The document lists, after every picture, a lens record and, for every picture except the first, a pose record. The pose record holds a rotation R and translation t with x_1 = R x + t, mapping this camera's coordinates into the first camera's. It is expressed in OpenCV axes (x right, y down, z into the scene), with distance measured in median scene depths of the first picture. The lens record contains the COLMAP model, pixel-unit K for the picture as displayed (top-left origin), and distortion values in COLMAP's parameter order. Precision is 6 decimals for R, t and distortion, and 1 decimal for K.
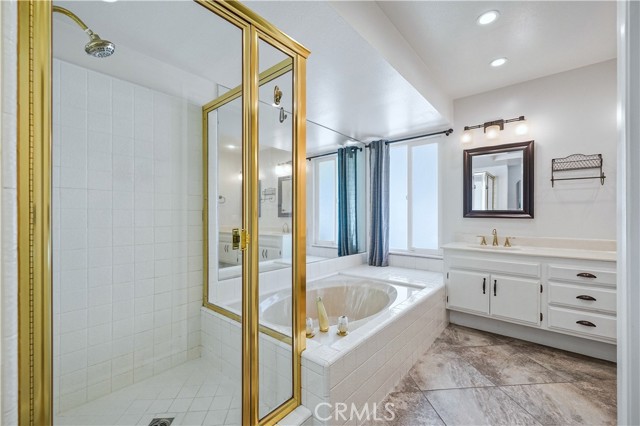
lens RADIAL K [[266.6, 0, 316.6], [0, 266.6, 214.2], [0, 0, 1]] dist [0.000219, 0.000166]
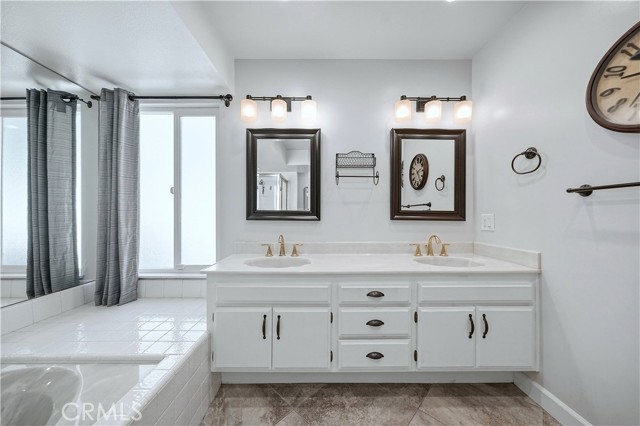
lens RADIAL K [[224.2, 0, 320.2], [0, 224.2, 213.8], [0, 0, 1]] dist [0.000068, 0.000018]
pose [[0.752277, -0.000400, 0.658847, 0.341492], [0.000327, 1.000000, 0.000235, -0.005723], [-0.658847, 0.000039, 0.752277, 0.460277]]
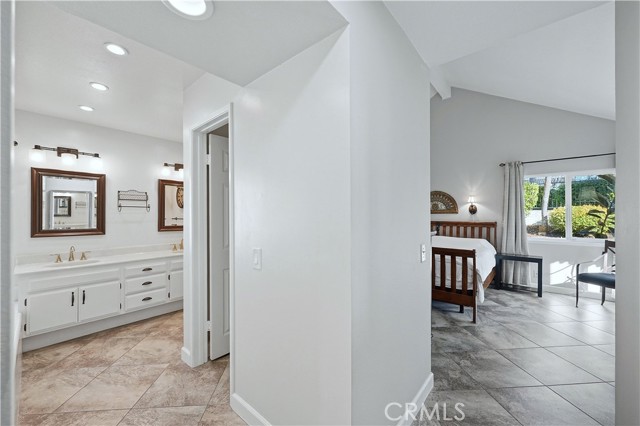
lens RADIAL K [[242.4, 0, 320.0], [0, 242.4, 213.0], [0, 0, 1]] dist [-0.012792, 0.000174]
pose [[-0.000883, 0.002946, 0.999995, -0.353848], [0.000914, 0.999995, -0.002945, -0.084437], [-0.999999, 0.000912, -0.000886, -0.045336]]
